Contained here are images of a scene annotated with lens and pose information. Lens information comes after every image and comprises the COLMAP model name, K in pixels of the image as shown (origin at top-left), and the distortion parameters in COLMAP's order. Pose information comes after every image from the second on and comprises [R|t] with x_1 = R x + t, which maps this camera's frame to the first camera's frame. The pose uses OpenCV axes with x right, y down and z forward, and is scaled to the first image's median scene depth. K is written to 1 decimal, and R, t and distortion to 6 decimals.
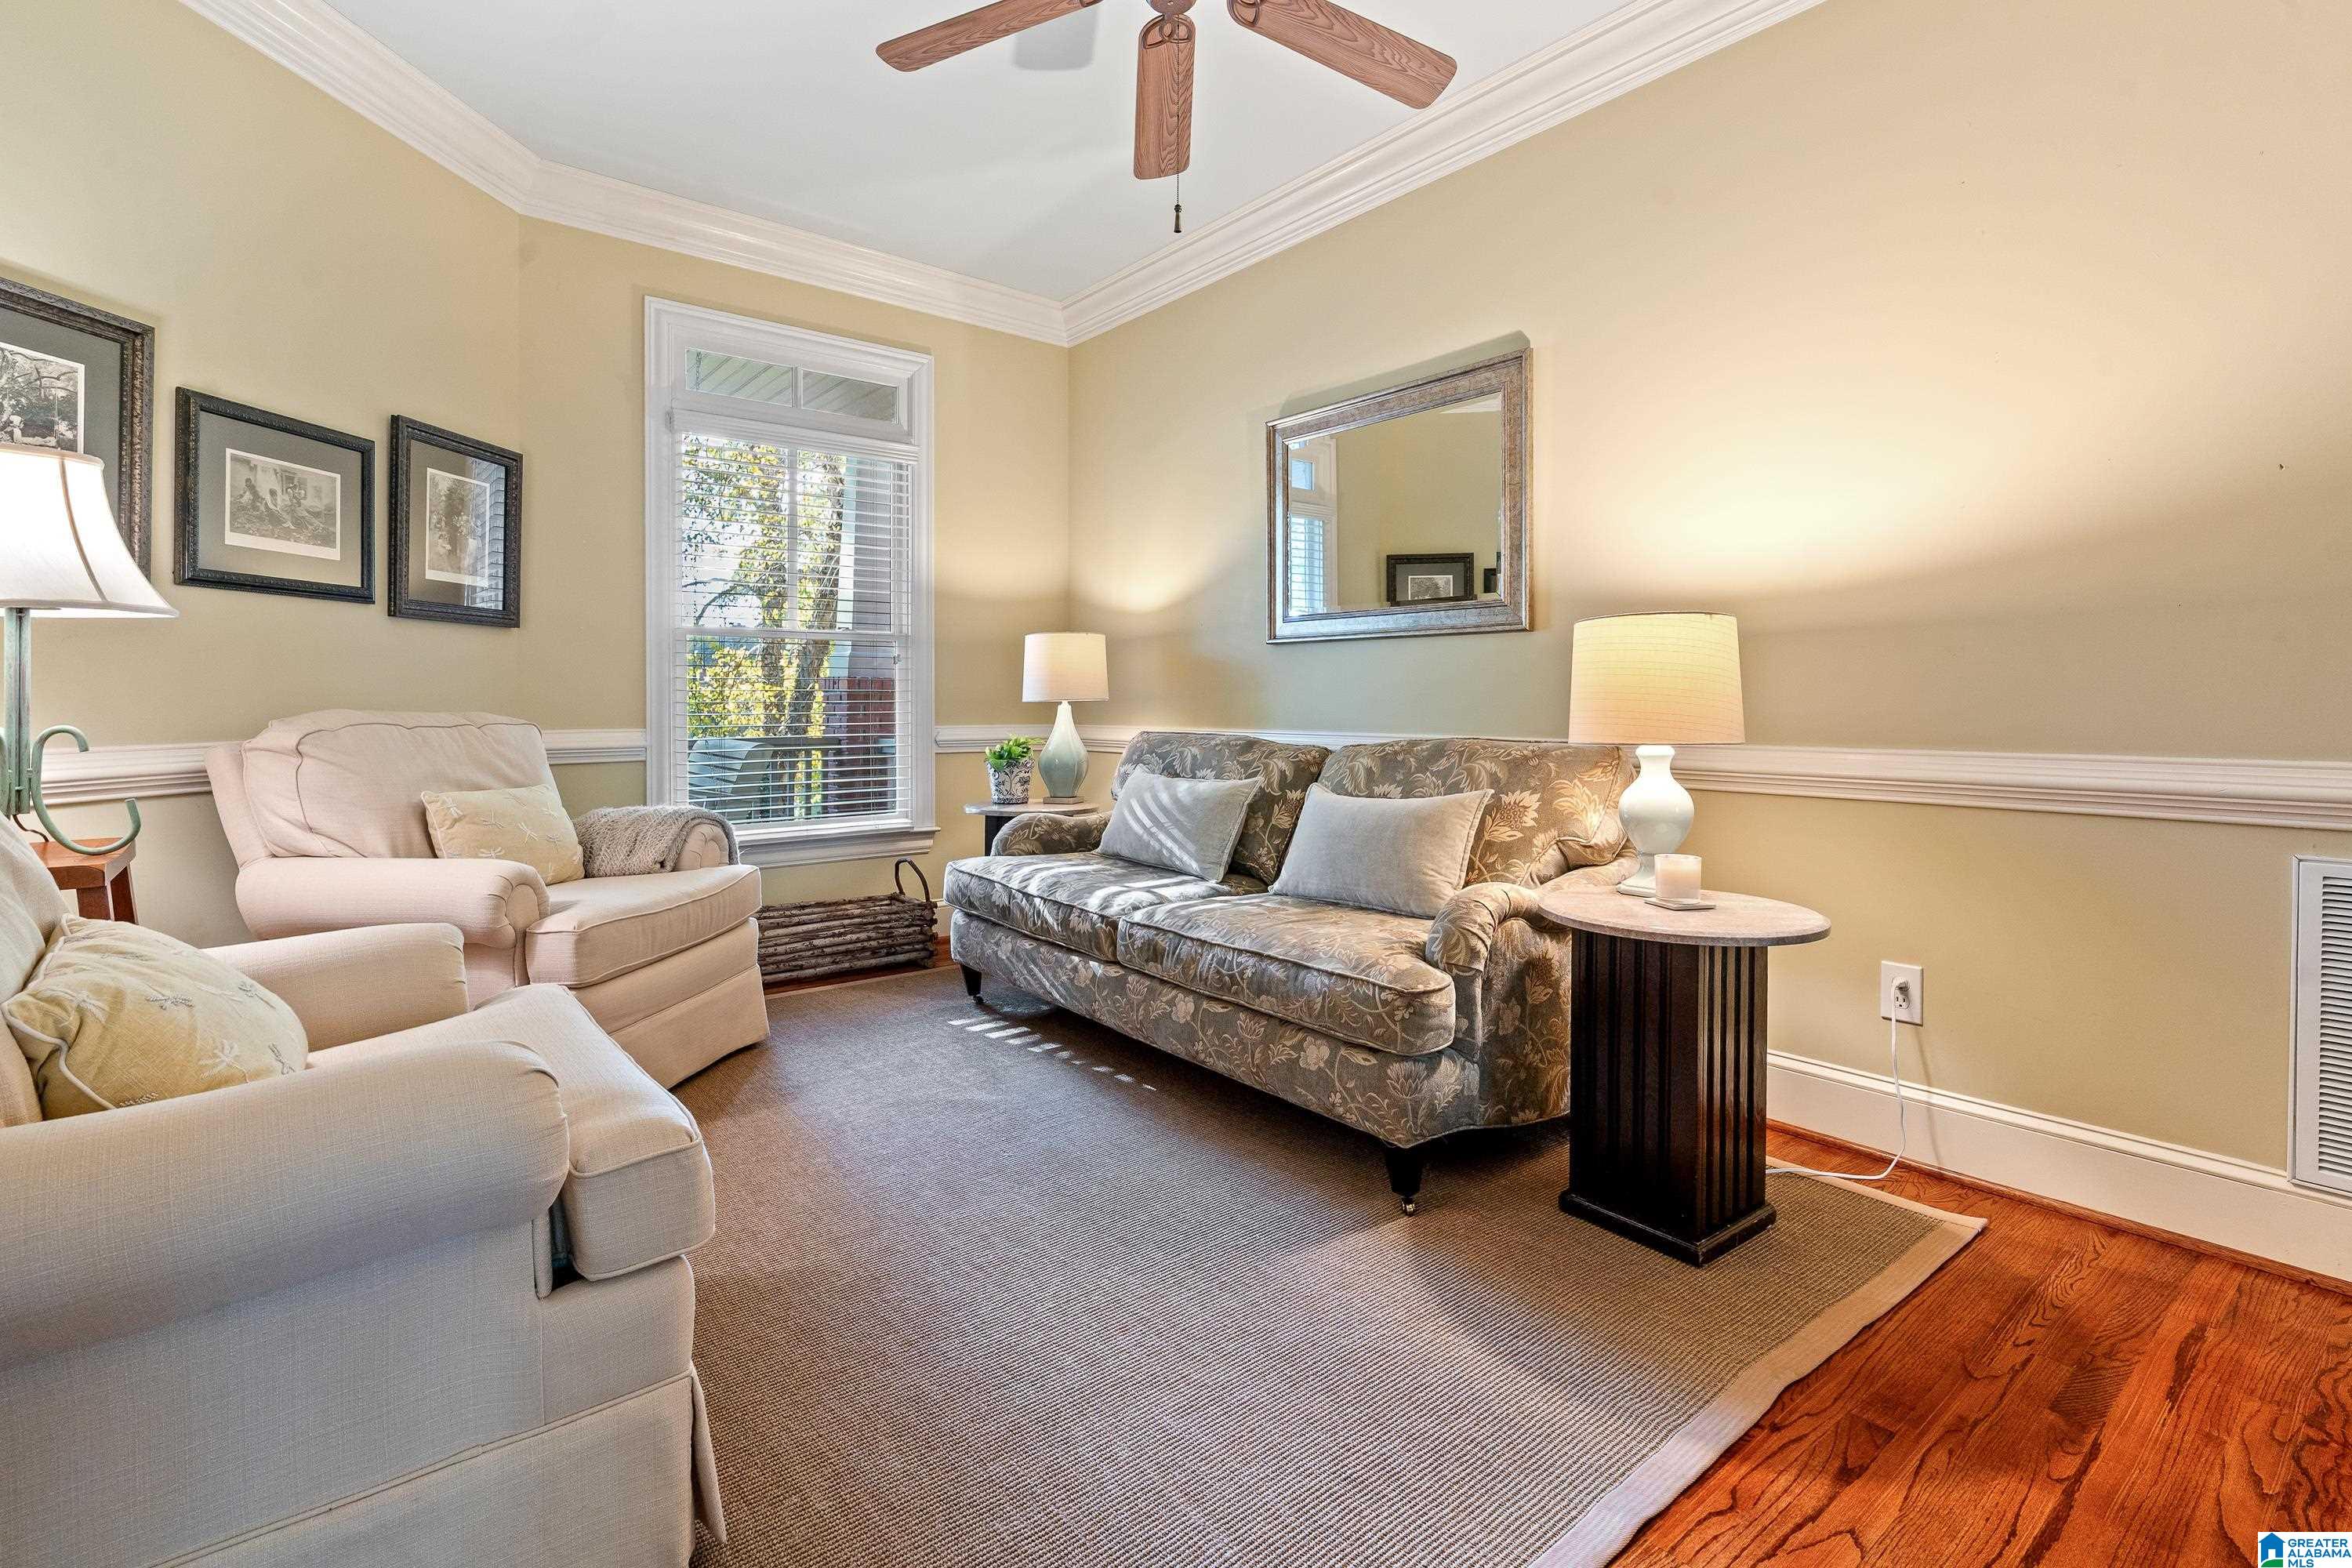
lens RADIAL K [[1073.3, 0, 1213.6], [0, 1073.3, 710.6], [0, 0, 1]] dist [-0.001317, -0.000084]
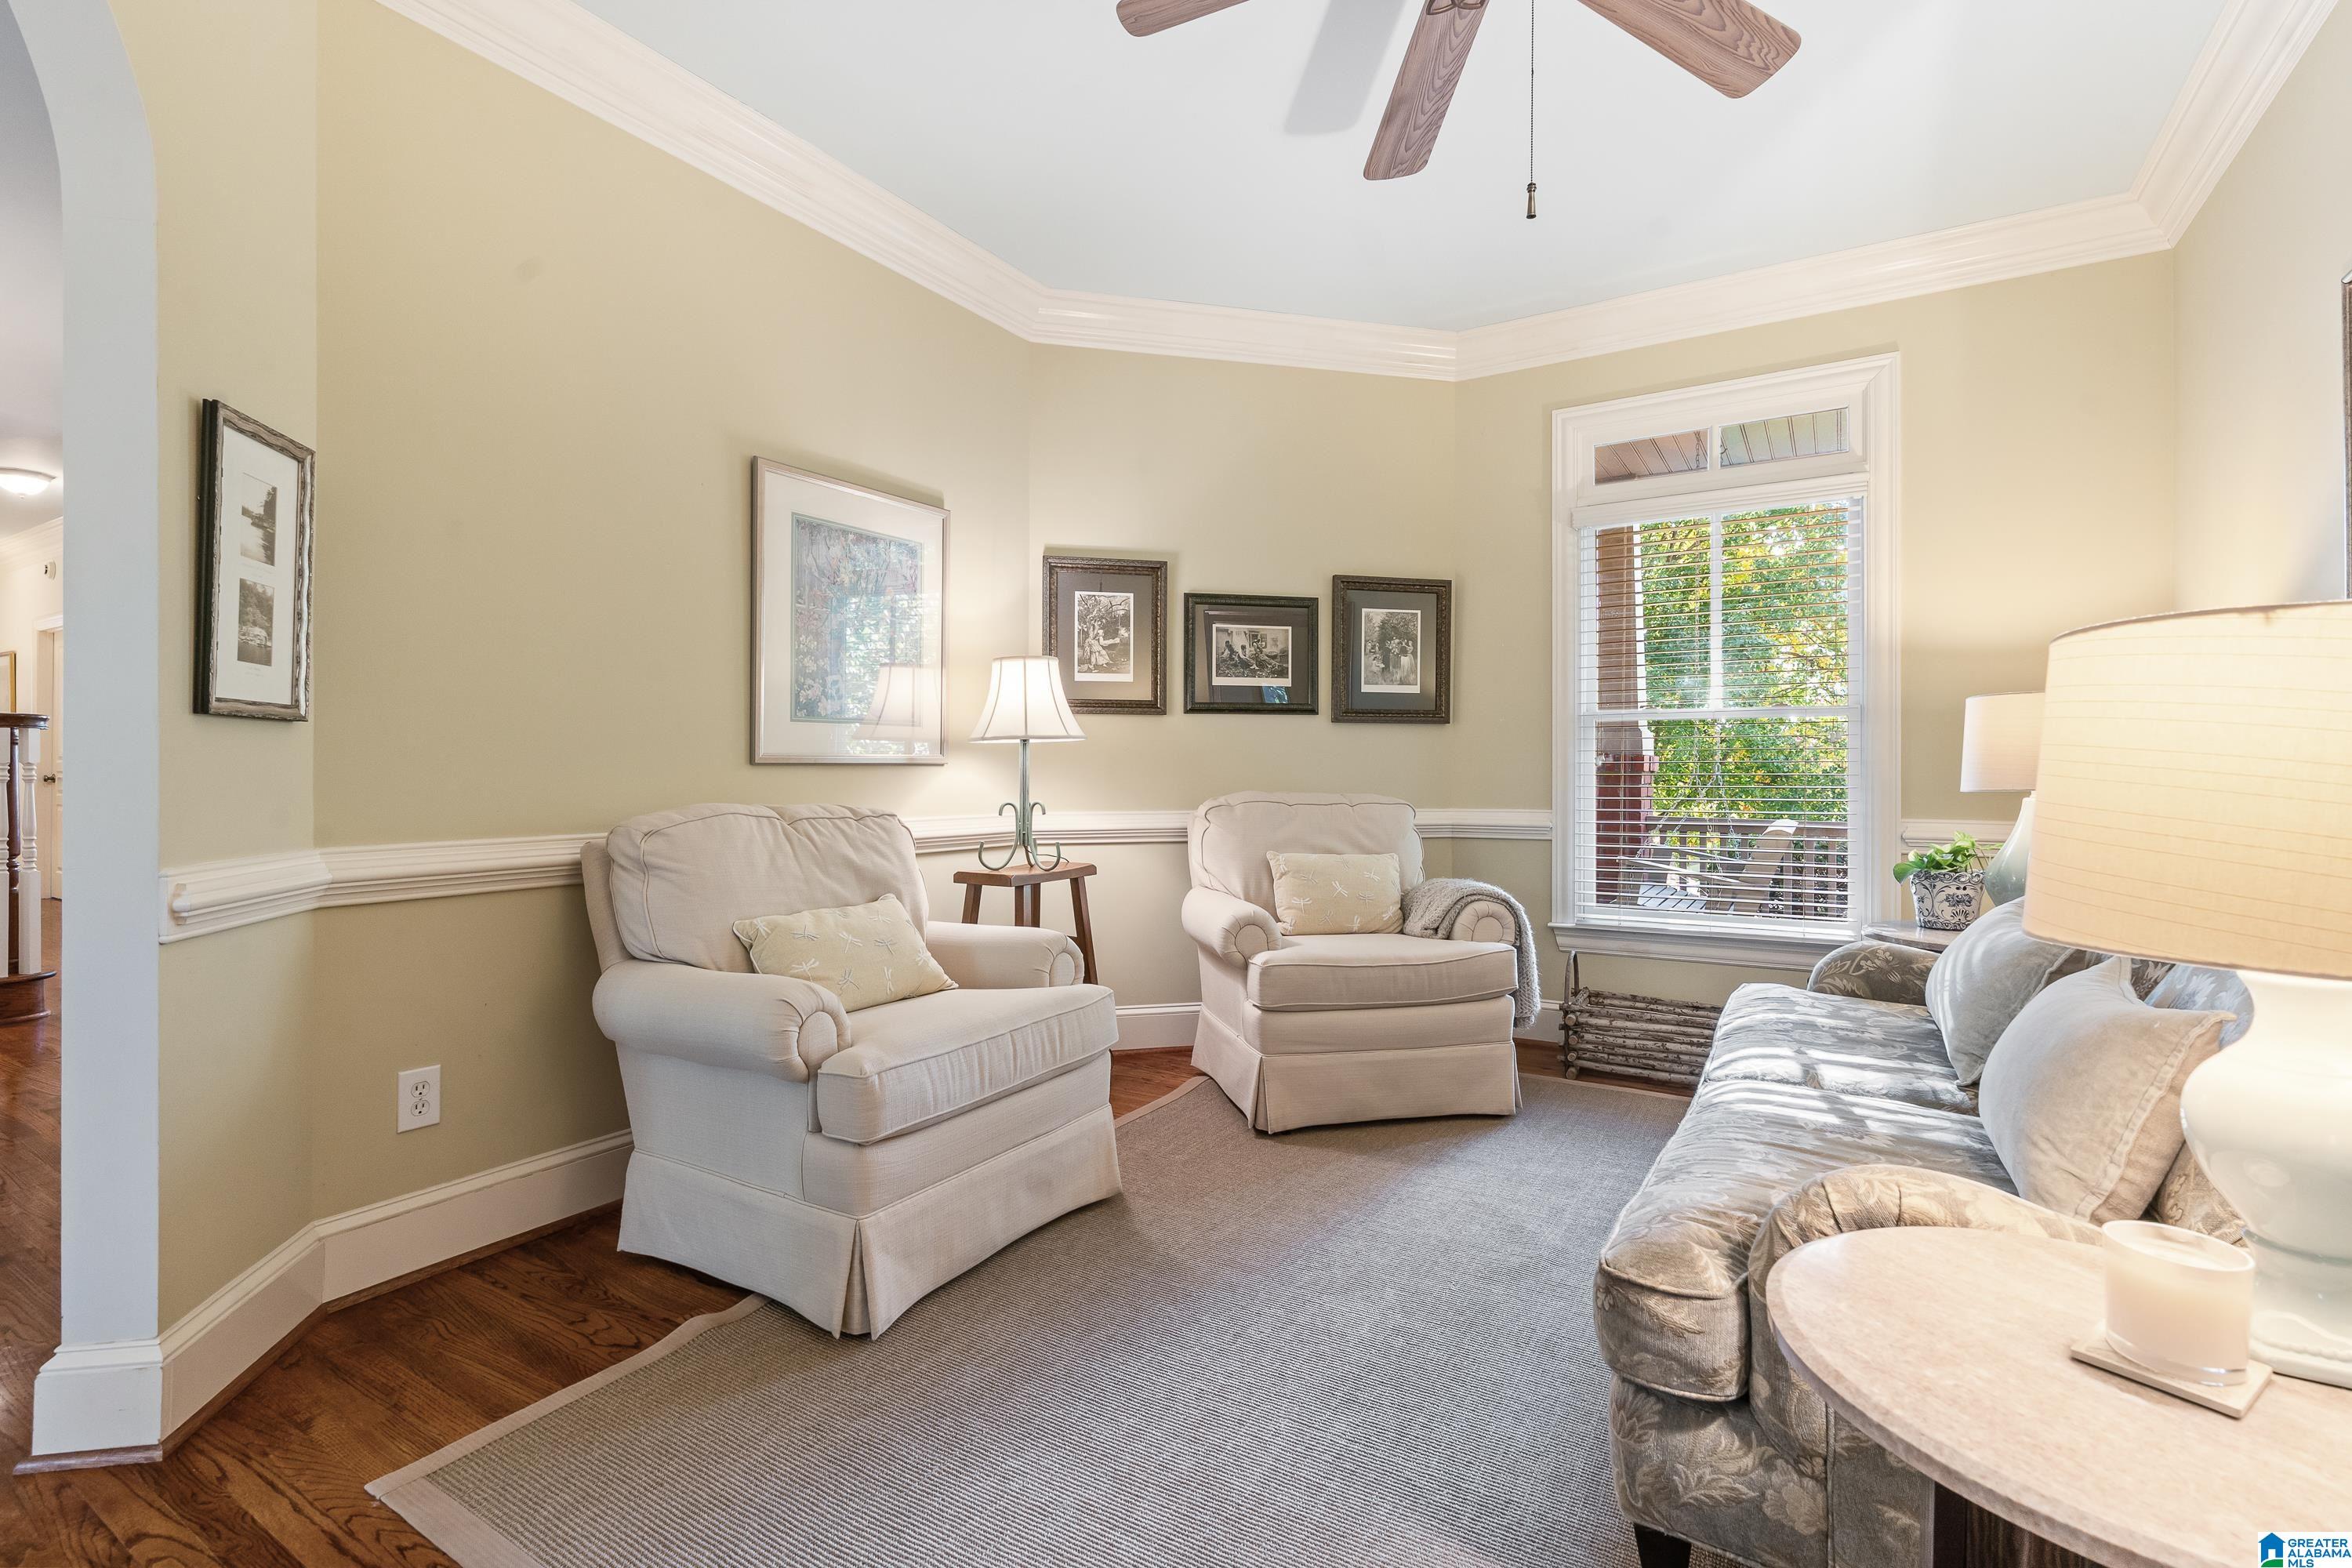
lens RADIAL K [[1073.3, 0, 1178.3], [0, 1073.3, 770.1], [0, 0, 1]] dist [-0.001317, -0.000084]
pose [[0.334859, 0.001529, -0.942267, 0.461356], [-0.009661, 0.999952, -0.001811, -0.022531], [0.942219, 0.009710, 0.334857, 0.354692]]
